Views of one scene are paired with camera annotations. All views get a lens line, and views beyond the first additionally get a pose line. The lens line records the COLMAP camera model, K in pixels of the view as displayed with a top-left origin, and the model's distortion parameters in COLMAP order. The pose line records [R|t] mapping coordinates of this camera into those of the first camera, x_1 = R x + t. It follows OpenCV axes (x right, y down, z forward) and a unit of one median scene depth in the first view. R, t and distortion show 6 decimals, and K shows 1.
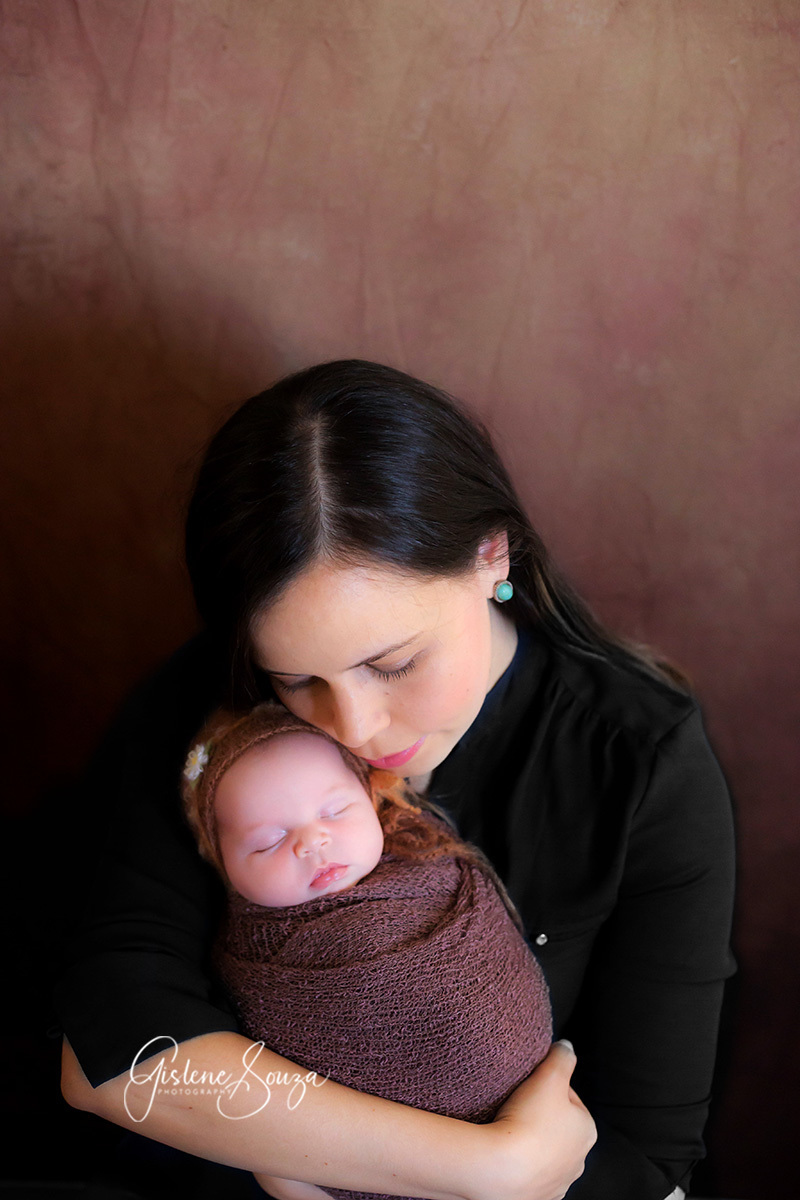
lens RADIAL K [[1716.6, 0, 400.0], [0, 1716.6, 600.0], [0, 0, 1]] dist [-0.013352, 0.059307]
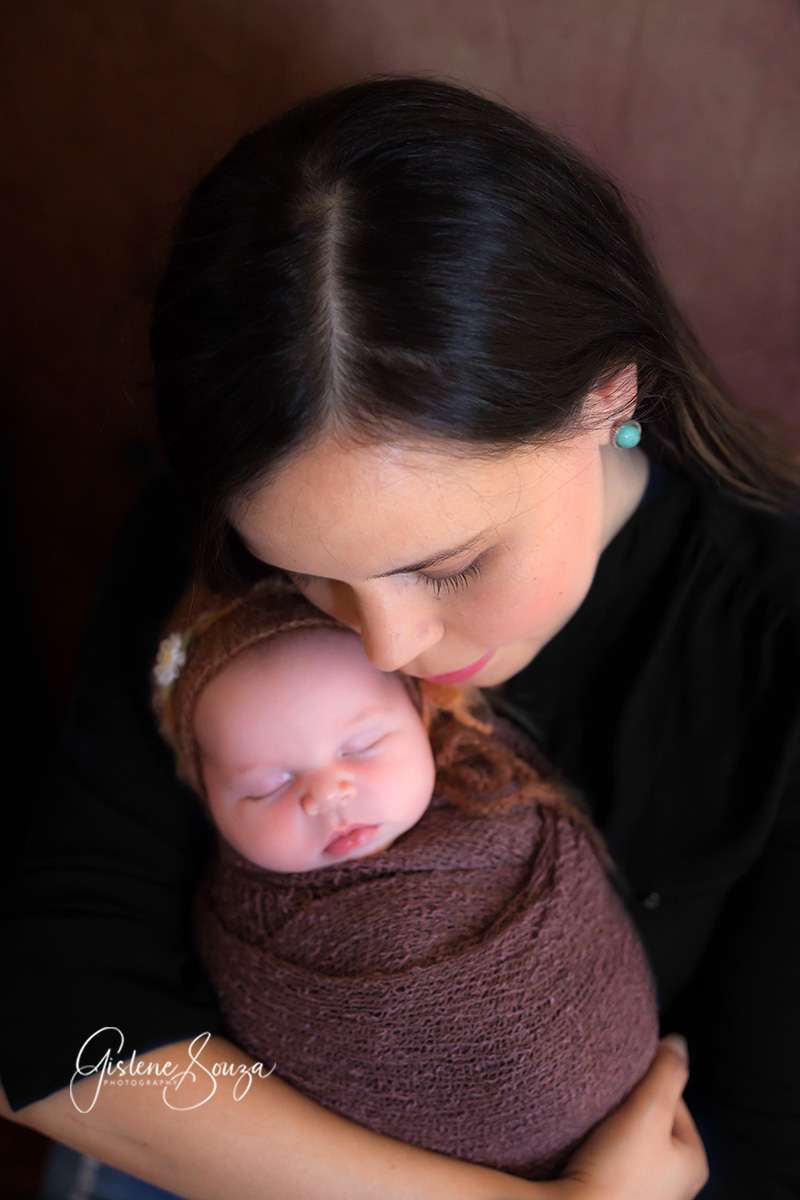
lens RADIAL K [[1824.7, 0, 400.0], [0, 1824.7, 600.0], [0, 0, 1]] dist [0.023652, 0.017067]
pose [[0.994949, 0.055953, -0.083344, 0.036602], [-0.034656, 0.970664, 0.237931, -0.113262], [0.094212, -0.233840, 0.967700, 0.300689]]
